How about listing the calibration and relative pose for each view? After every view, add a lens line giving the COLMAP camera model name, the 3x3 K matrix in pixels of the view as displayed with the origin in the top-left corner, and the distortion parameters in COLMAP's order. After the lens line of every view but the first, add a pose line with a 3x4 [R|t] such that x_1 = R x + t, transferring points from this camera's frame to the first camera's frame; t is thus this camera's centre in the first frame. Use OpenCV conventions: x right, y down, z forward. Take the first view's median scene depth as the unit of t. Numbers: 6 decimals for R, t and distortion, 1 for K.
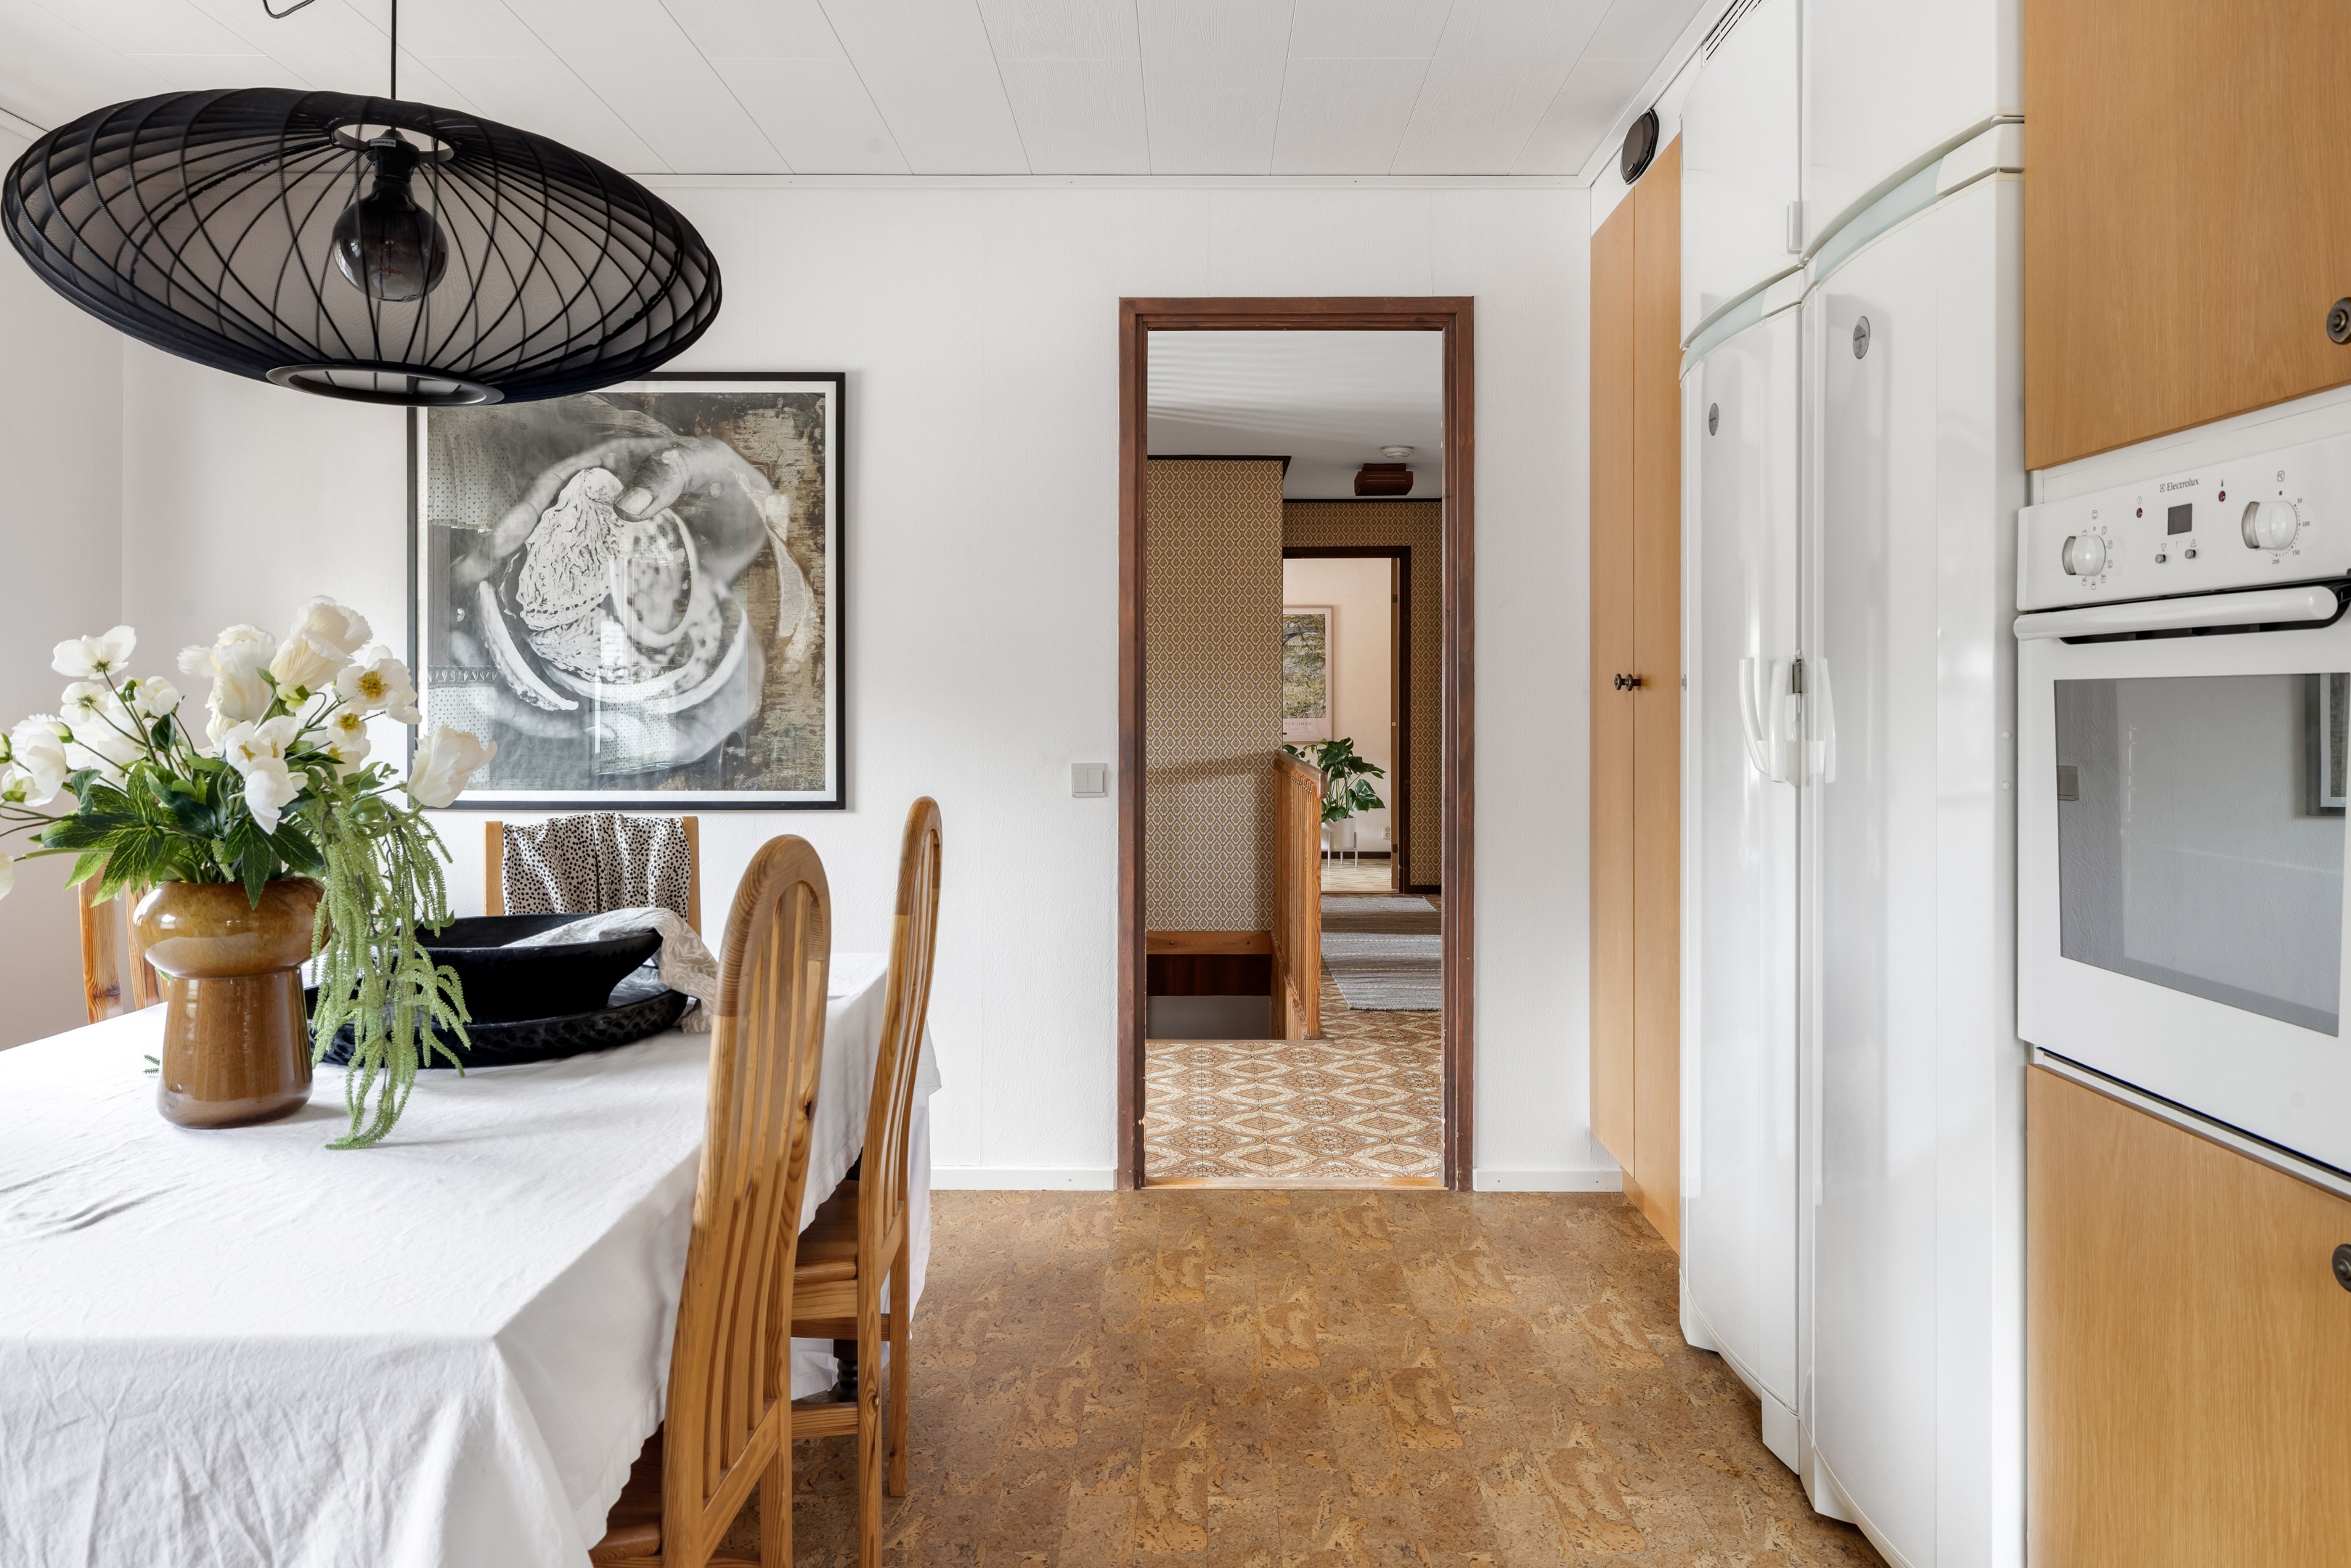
lens RADIAL K [[1596.9, 0, 1172.4], [0, 1596.9, 702.6], [0, 0, 1]] dist [-0.001291, 0.003519]
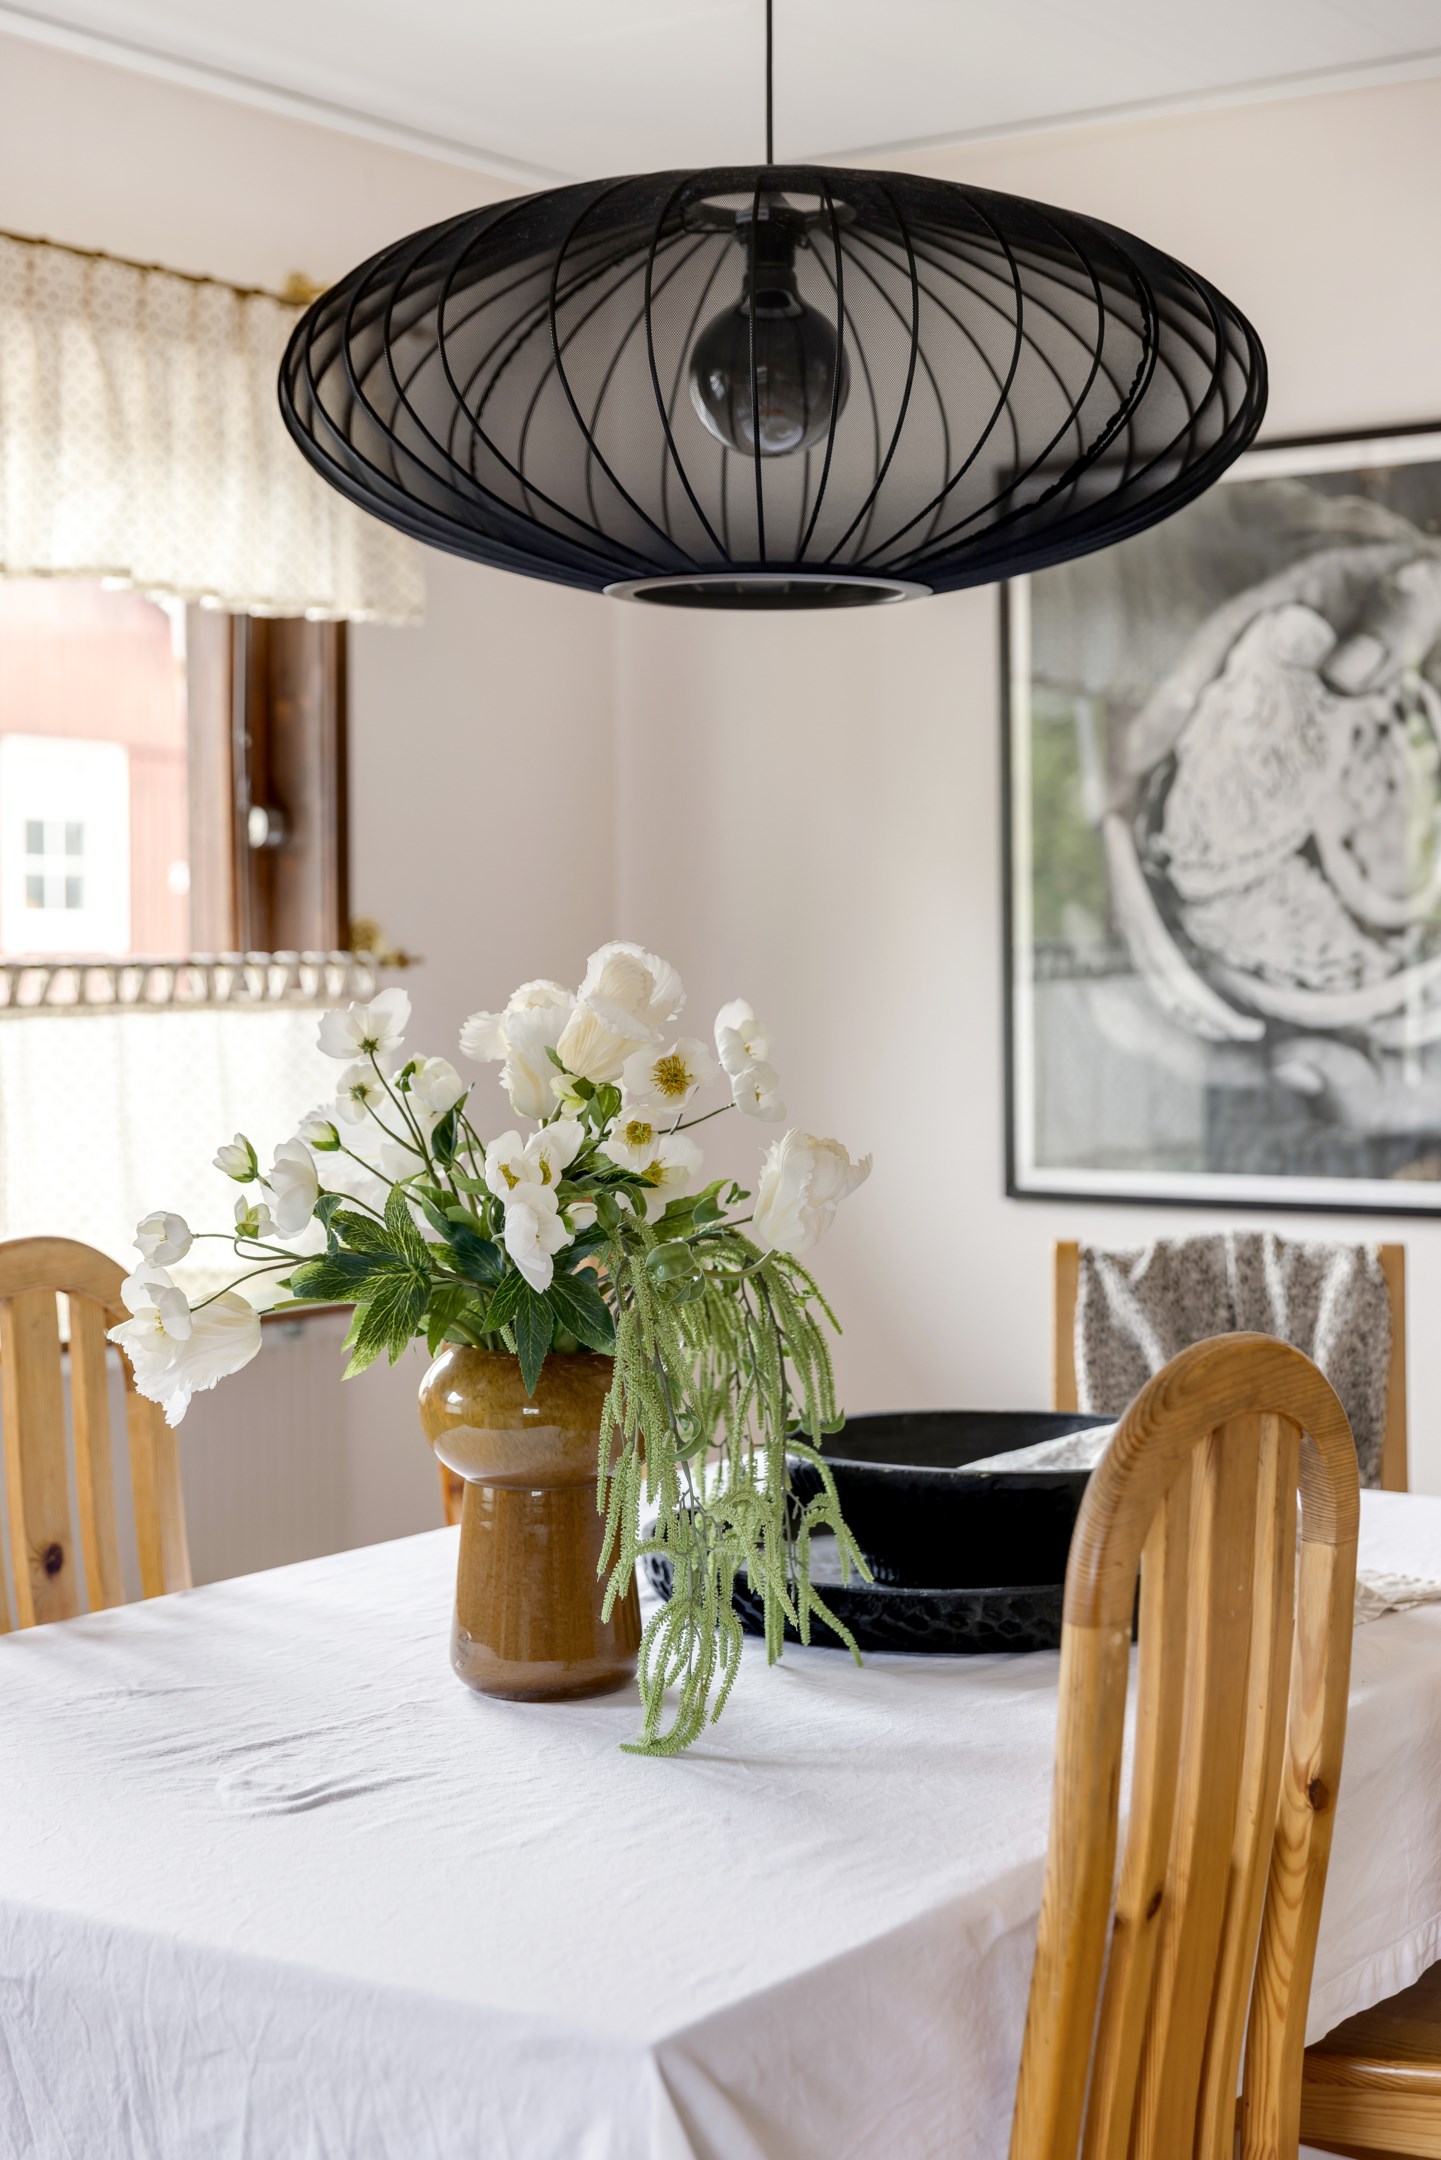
lens RADIAL K [[3171.8, 0, 720.5], [0, 3171.8, 1080.0], [0, 0, 1]] dist [-0.017046, 0.104391]
pose [[0.821658, 0.013336, -0.569825, 0.264885], [0.009367, 0.999275, 0.036894, -0.056046], [0.569904, -0.035652, 0.820938, -0.082931]]
